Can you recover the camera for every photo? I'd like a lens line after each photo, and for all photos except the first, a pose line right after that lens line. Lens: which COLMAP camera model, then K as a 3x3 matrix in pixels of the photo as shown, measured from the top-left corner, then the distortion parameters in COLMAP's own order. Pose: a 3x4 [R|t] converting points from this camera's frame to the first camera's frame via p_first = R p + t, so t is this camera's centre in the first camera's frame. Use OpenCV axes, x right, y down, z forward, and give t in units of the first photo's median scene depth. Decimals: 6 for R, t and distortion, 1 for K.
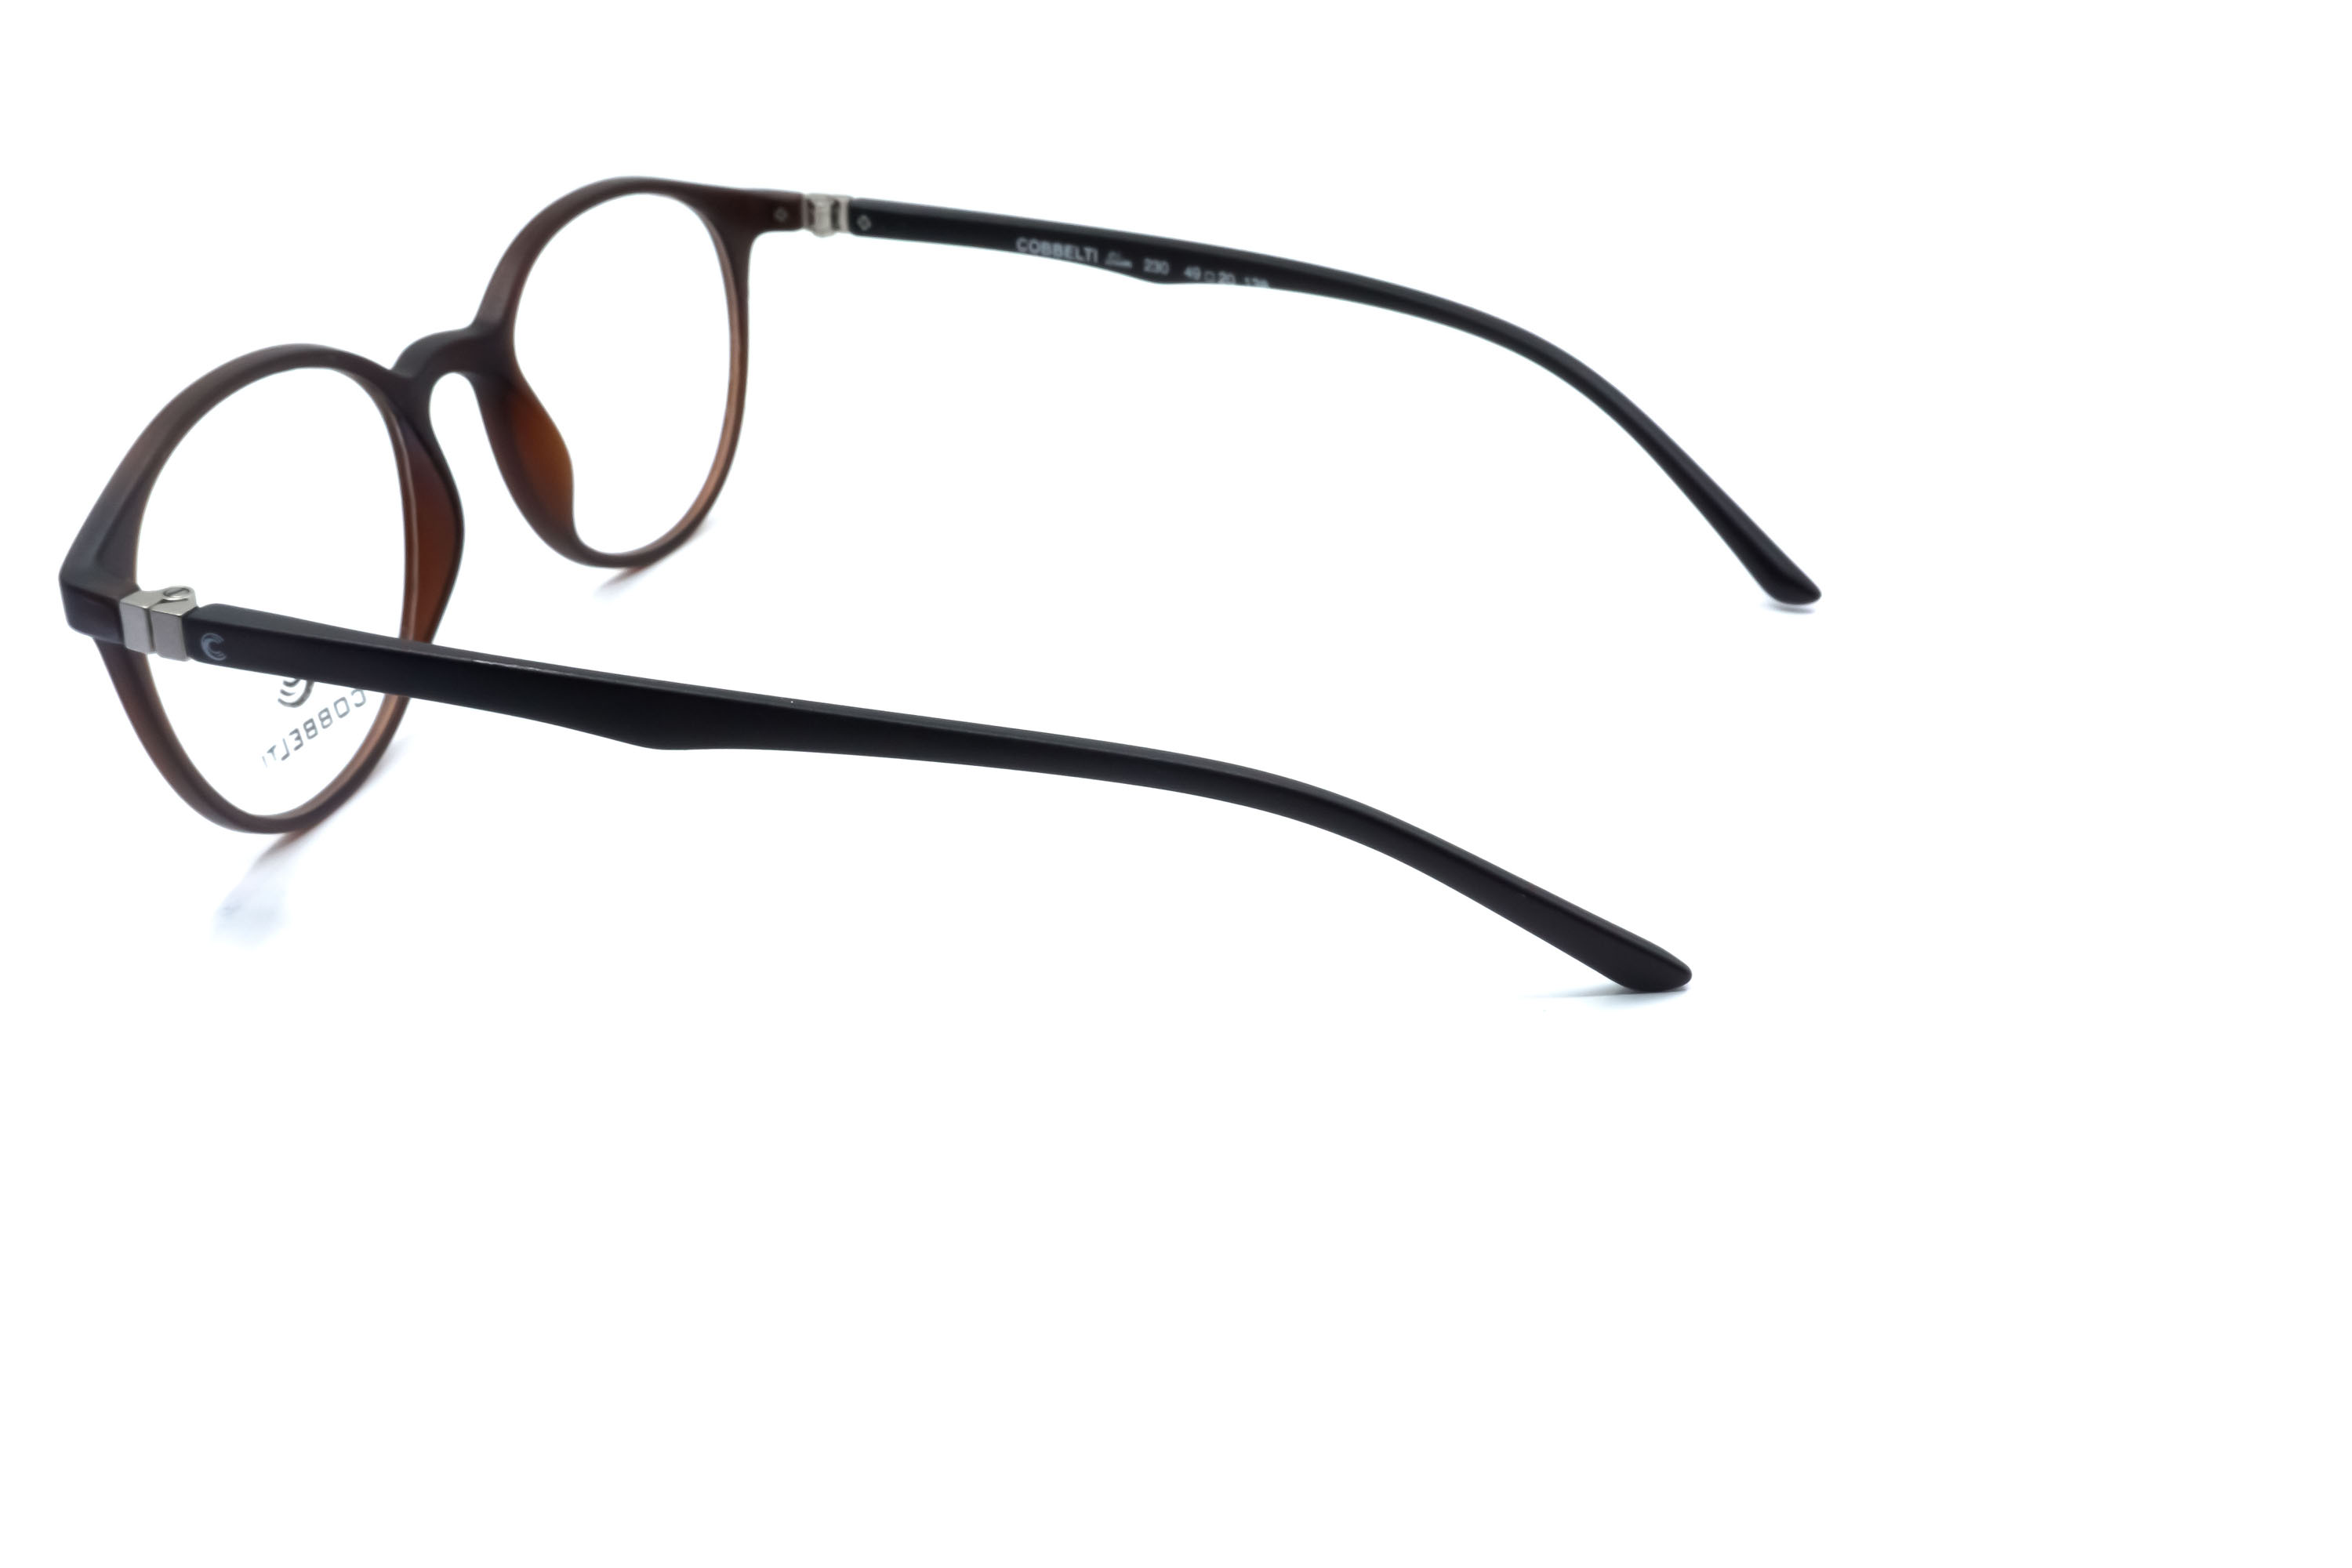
lens RADIAL K [[2639.9, 0, 1218.6], [0, 2639.9, 783.9], [0, 0, 1]] dist [0.007397, 0.003846]
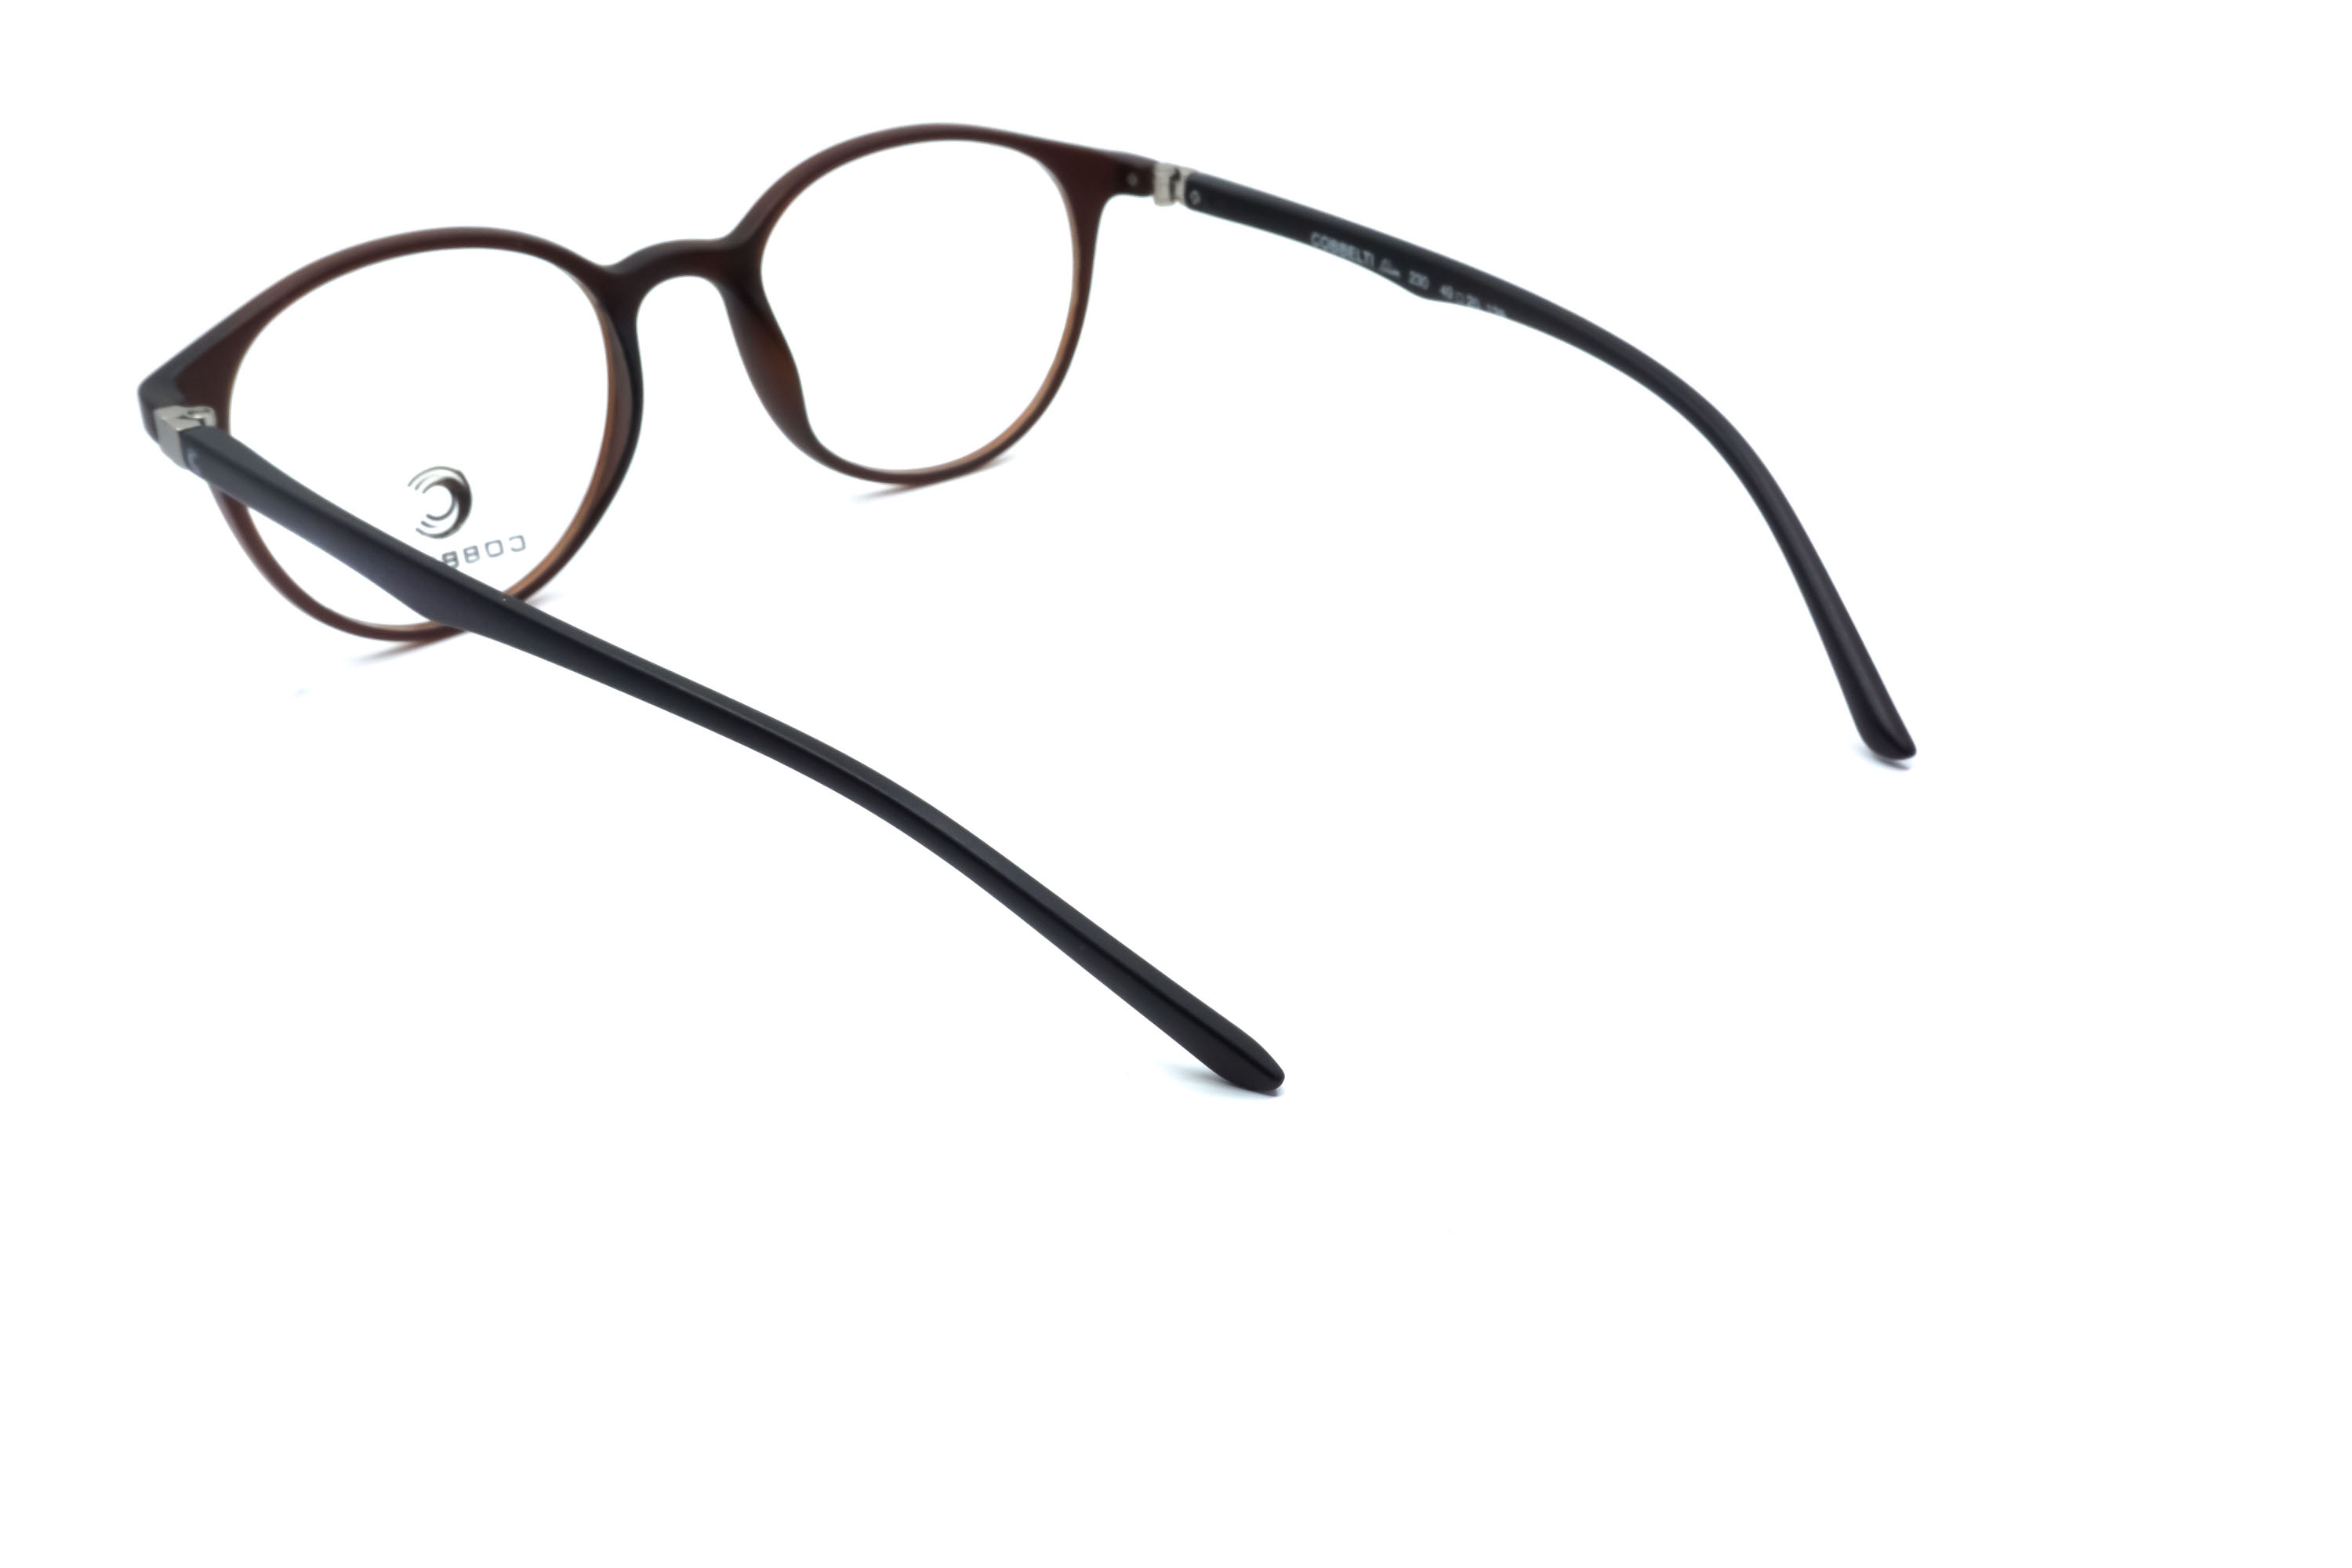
lens RADIAL K [[2639.9, 0, 1218.6], [0, 2639.9, 783.9], [0, 0, 1]] dist [0.007397, 0.003846]
pose [[0.864759, 0.230690, -0.446064, 0.390911], [-0.224022, 0.972175, 0.068480, -0.064674], [0.449450, 0.040709, 0.892377, 0.101270]]
